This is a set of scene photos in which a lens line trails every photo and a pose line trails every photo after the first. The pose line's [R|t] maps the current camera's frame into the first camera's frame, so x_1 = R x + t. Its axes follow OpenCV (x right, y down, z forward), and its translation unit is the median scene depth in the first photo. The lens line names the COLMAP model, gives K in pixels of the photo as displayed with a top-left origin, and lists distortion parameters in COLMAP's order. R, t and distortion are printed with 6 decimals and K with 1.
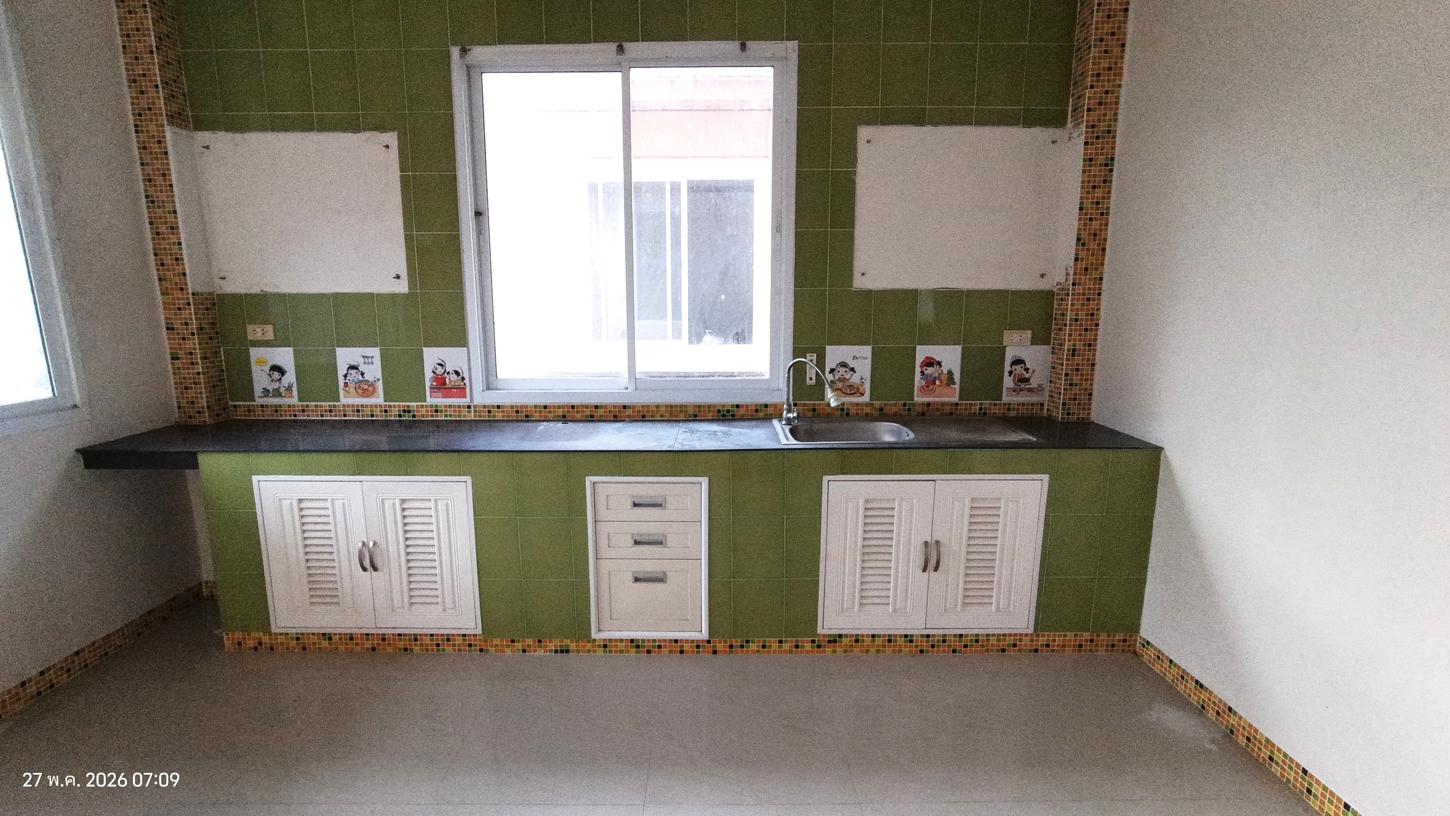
lens RADIAL K [[668.3, 0, 719.9], [0, 668.3, 414.8], [0, 0, 1]] dist [-0.031346, 0.016553]
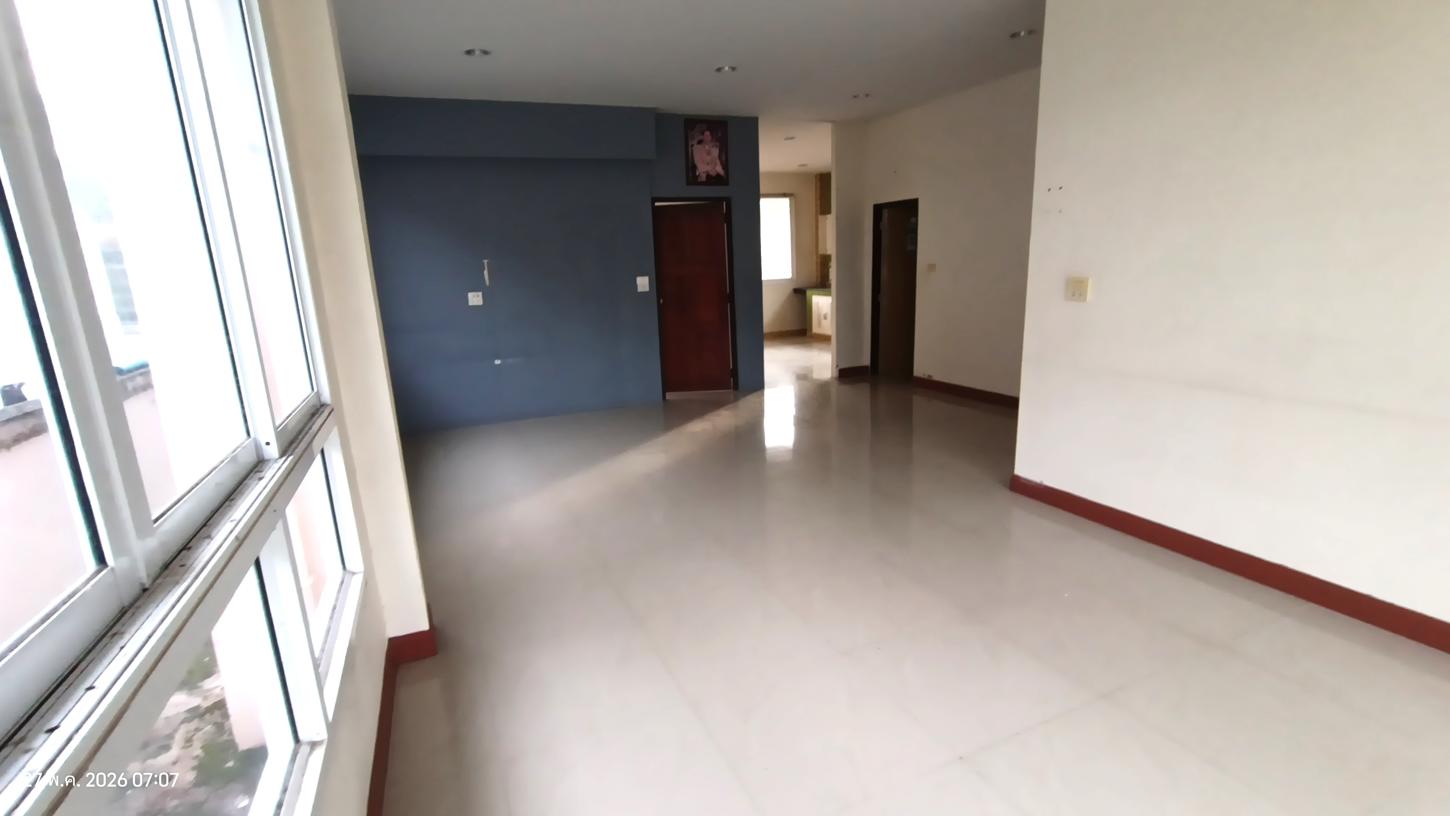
lens RADIAL K [[668.3, 0, 719.9], [0, 668.3, 414.8], [0, 0, 1]] dist [-0.031346, 0.016553]
pose [[0.395634, 0.189659, -0.898612, 2.772276], [-0.123368, 0.980552, 0.152637, 0.228965], [0.910085, 0.050472, 0.411337, -1.186542]]
